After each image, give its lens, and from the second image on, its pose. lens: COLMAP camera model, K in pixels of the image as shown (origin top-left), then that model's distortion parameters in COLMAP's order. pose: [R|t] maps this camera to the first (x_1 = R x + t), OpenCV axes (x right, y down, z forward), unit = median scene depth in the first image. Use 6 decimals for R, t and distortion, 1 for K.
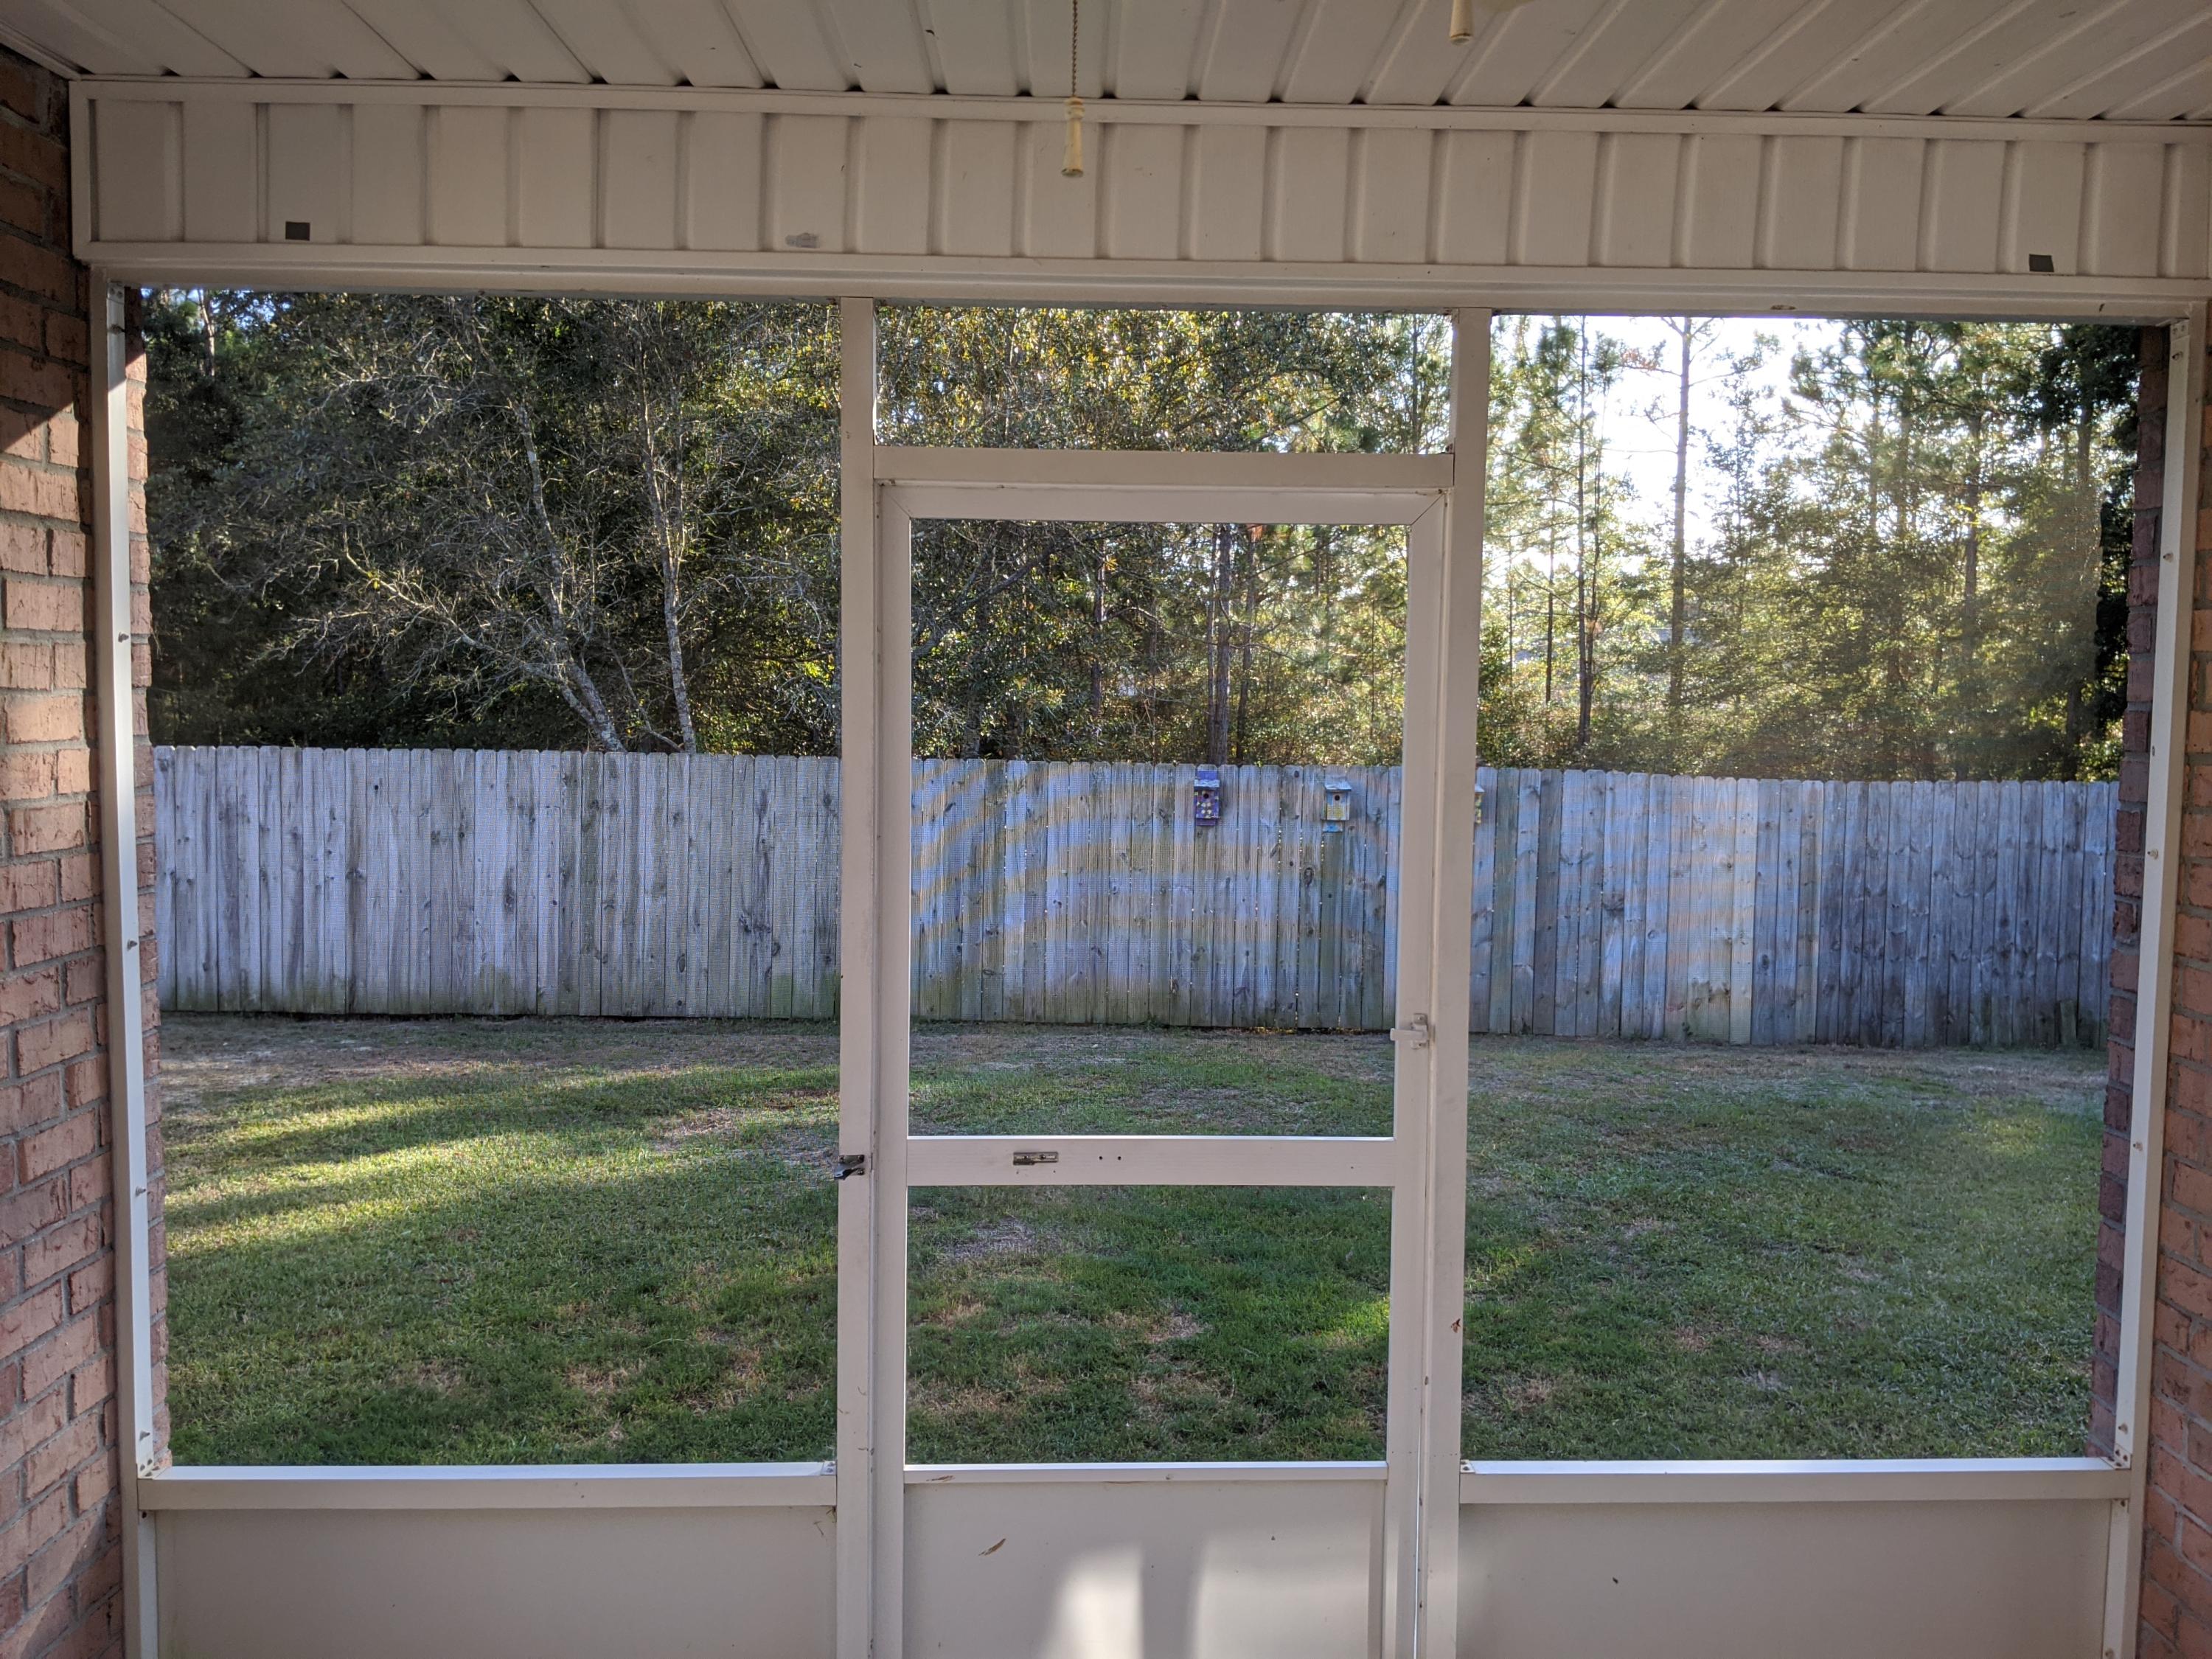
lens RADIAL K [[1784.1, 0, 1103.3], [0, 1784.1, 843.9], [0, 0, 1]] dist [0.056244, -0.084825]
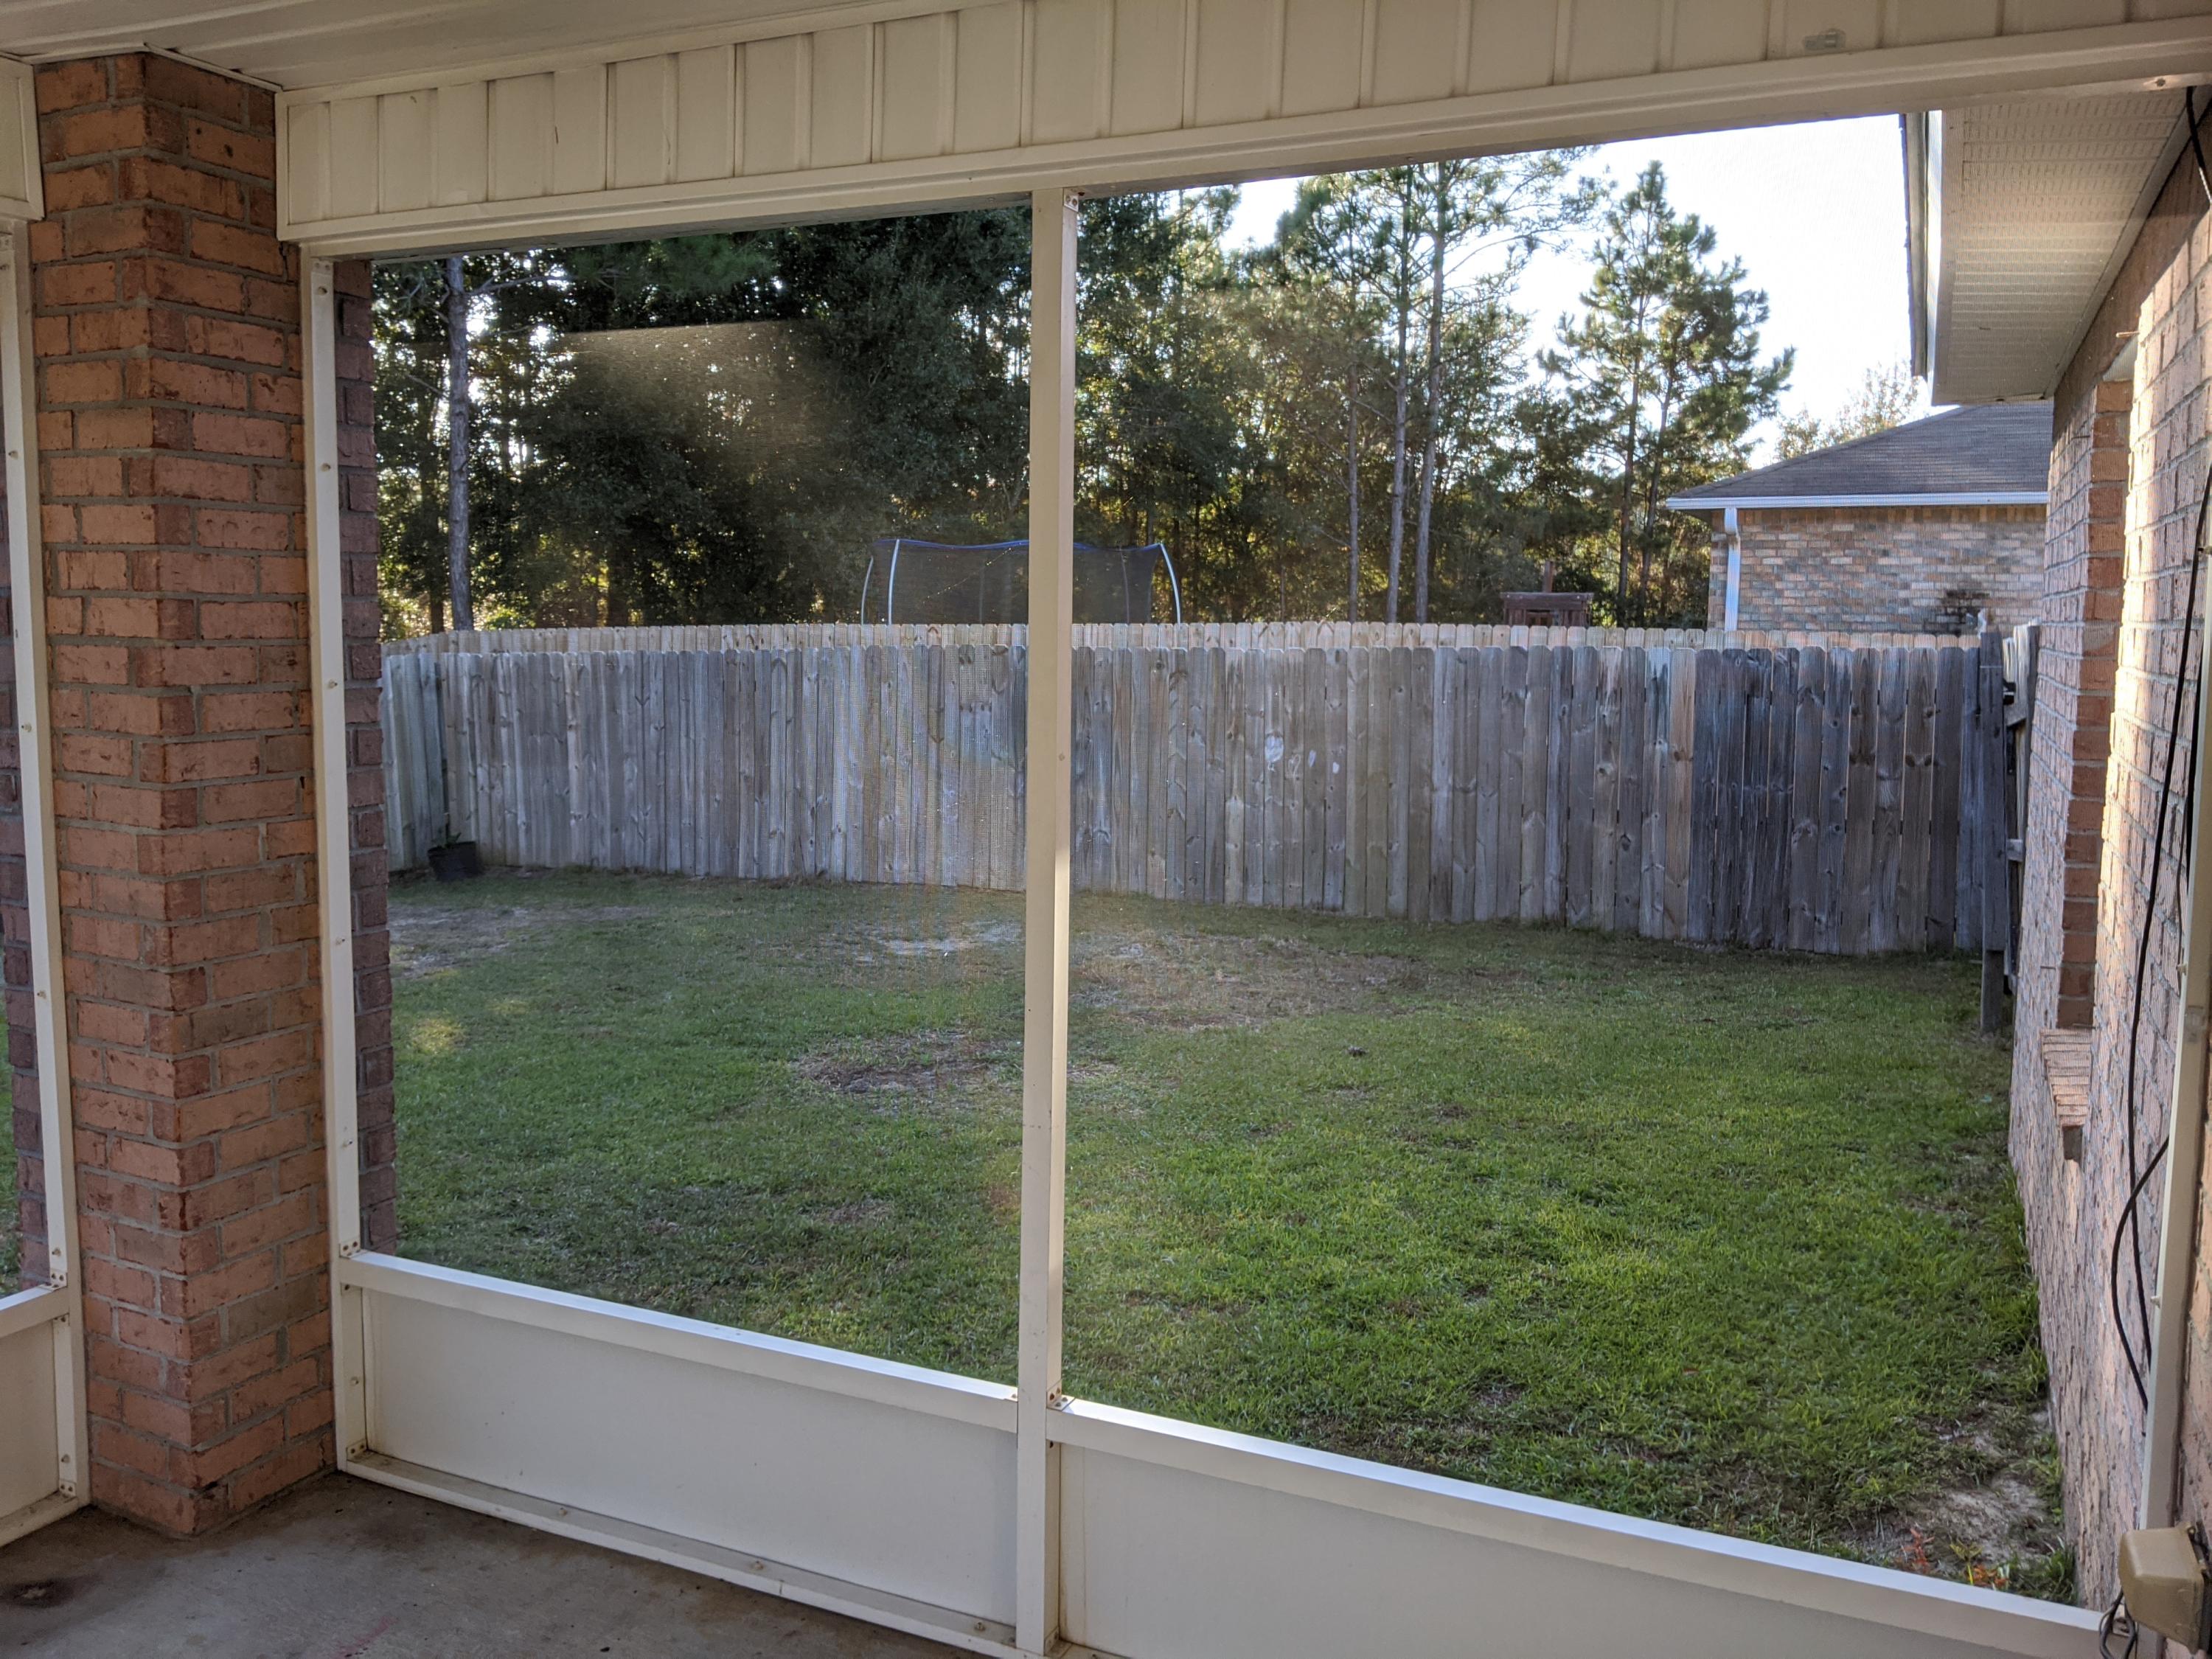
lens RADIAL K [[1784.1, 0, 1115.1], [0, 1784.1, 779.3], [0, 0, 1]] dist [0.056244, -0.084825]
pose [[0.452424, -0.087652, 0.887485, -0.047276], [0.063697, 0.995793, 0.065878, 0.003679], [-0.889525, 0.026725, 0.456103, -0.043663]]
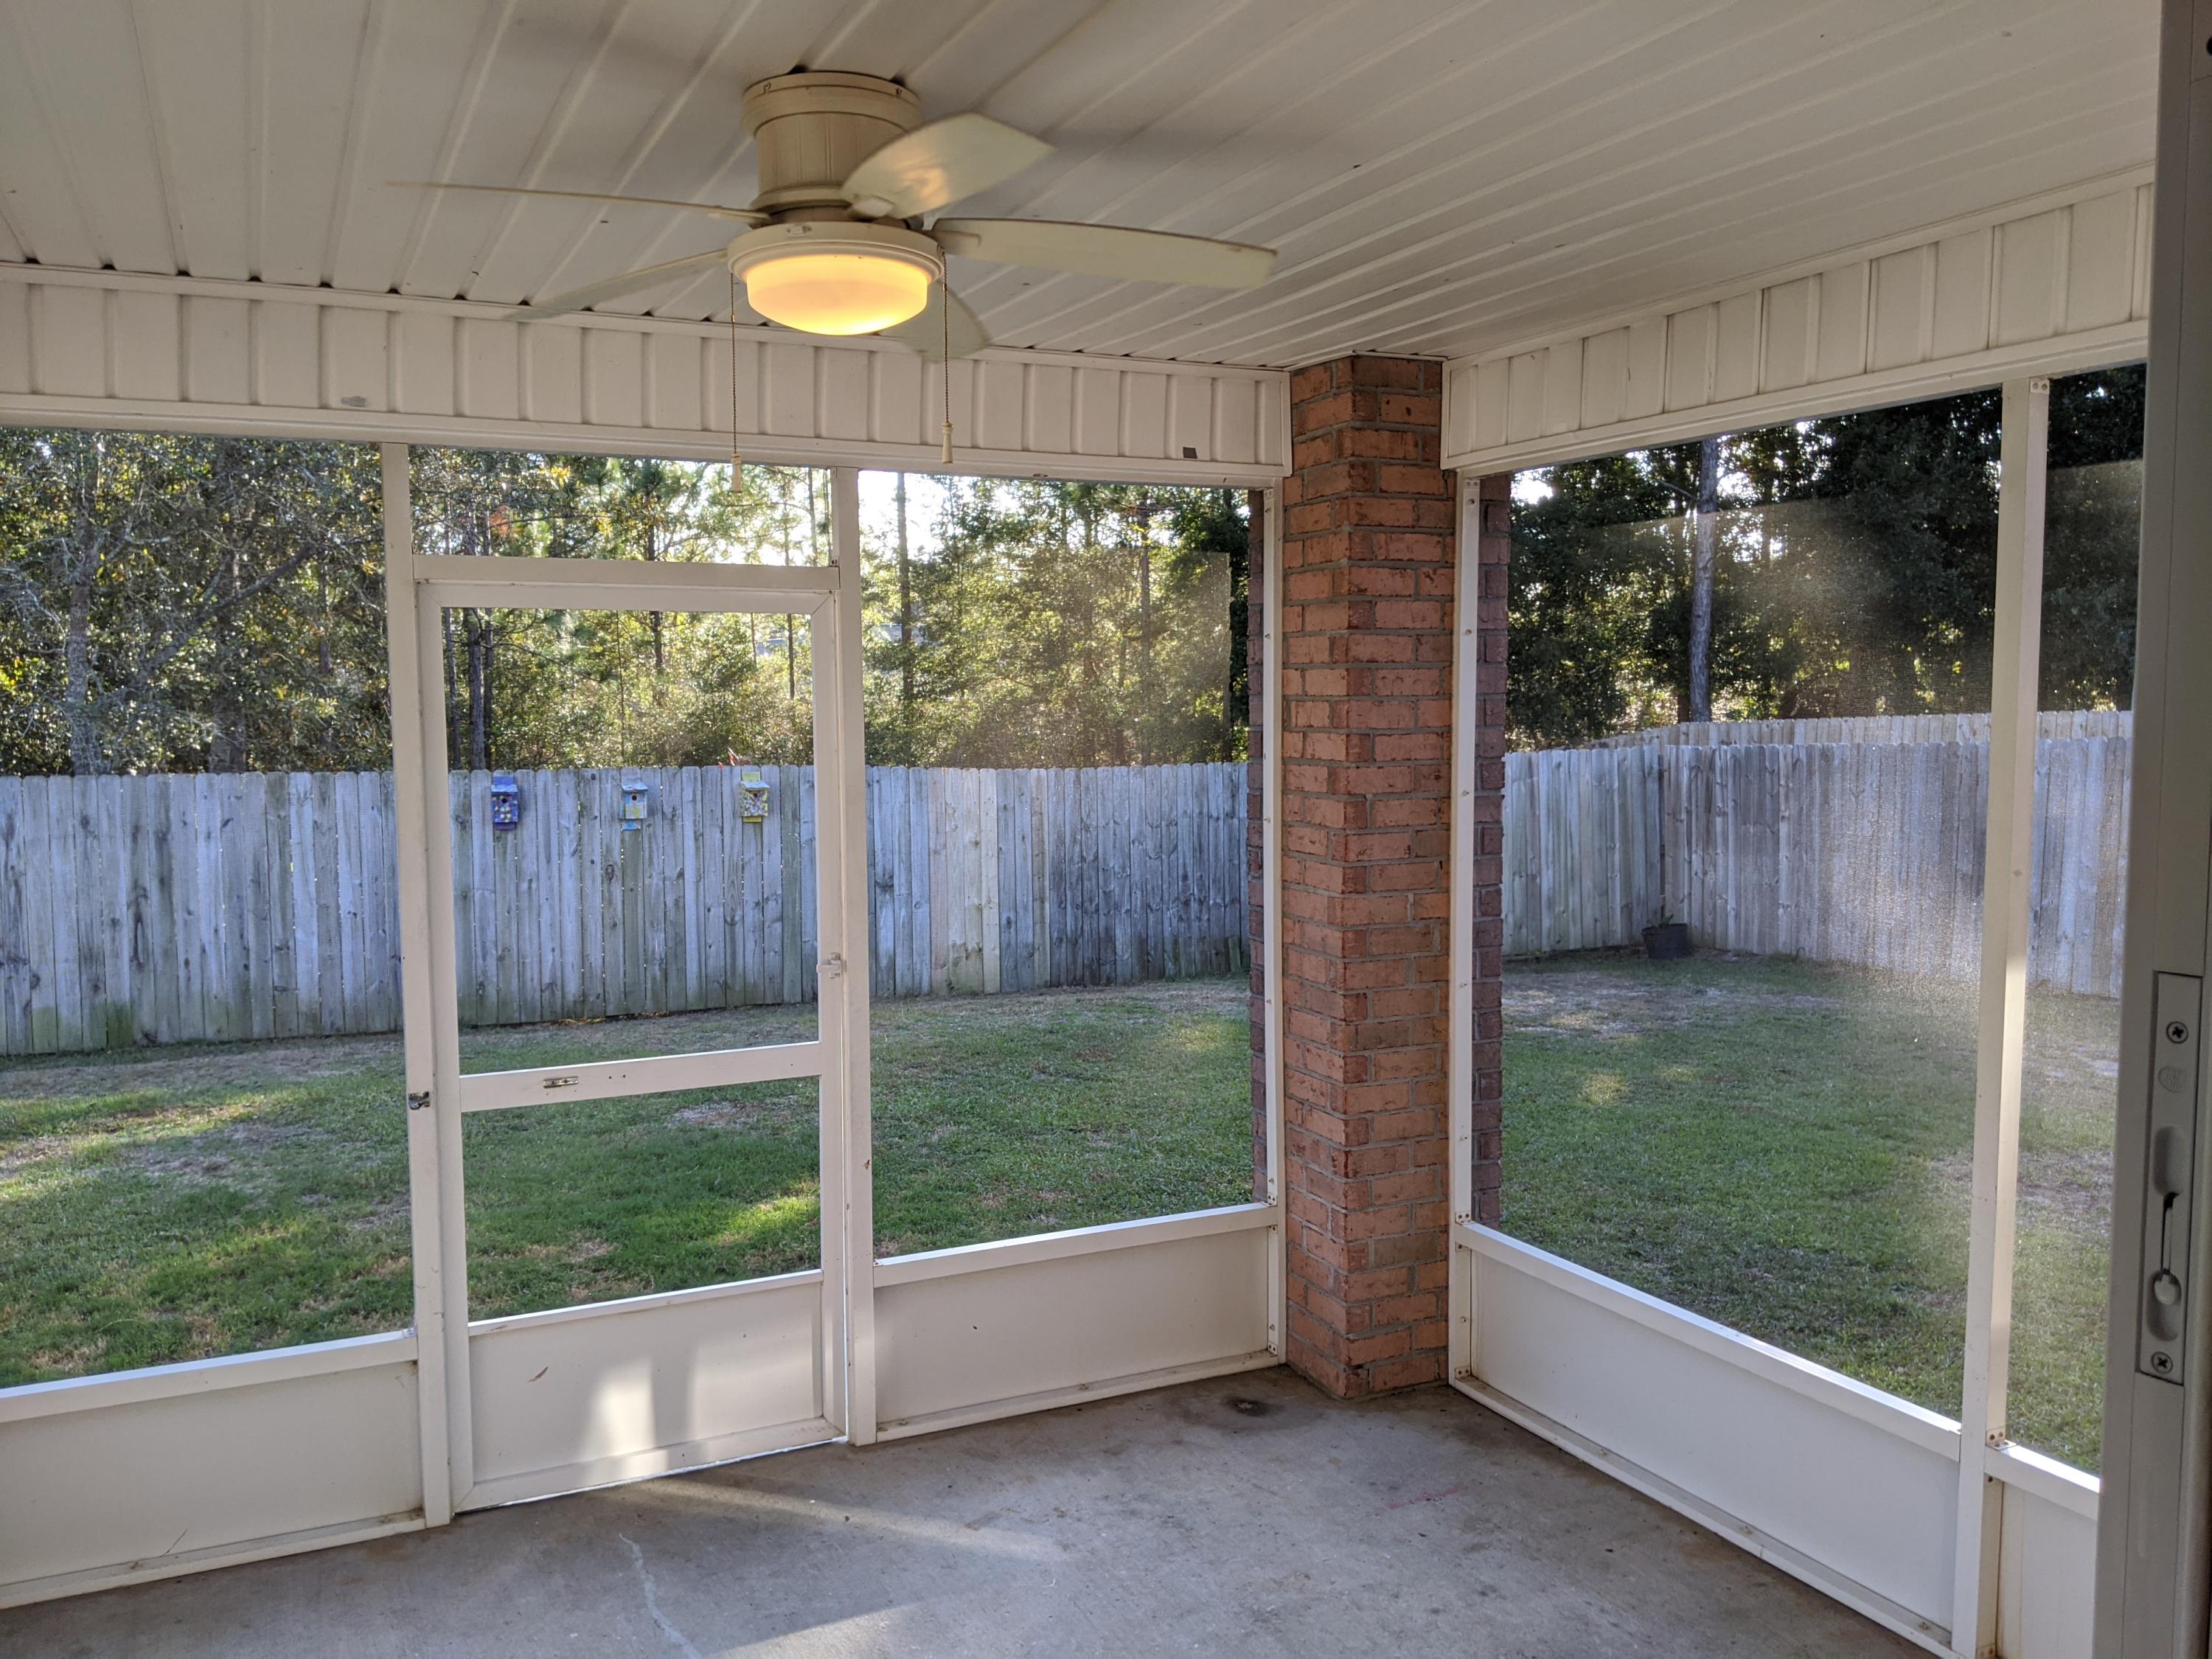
lens RADIAL K [[1784.1, 0, 1103.1], [0, 1784.1, 831.0], [0, 0, 1]] dist [0.056244, -0.084825]
pose [[0.911815, -0.046730, 0.407933, -0.108509], [0.047550, 0.998836, 0.008135, -0.002577], [-0.407839, 0.011980, 0.912975, -0.211592]]
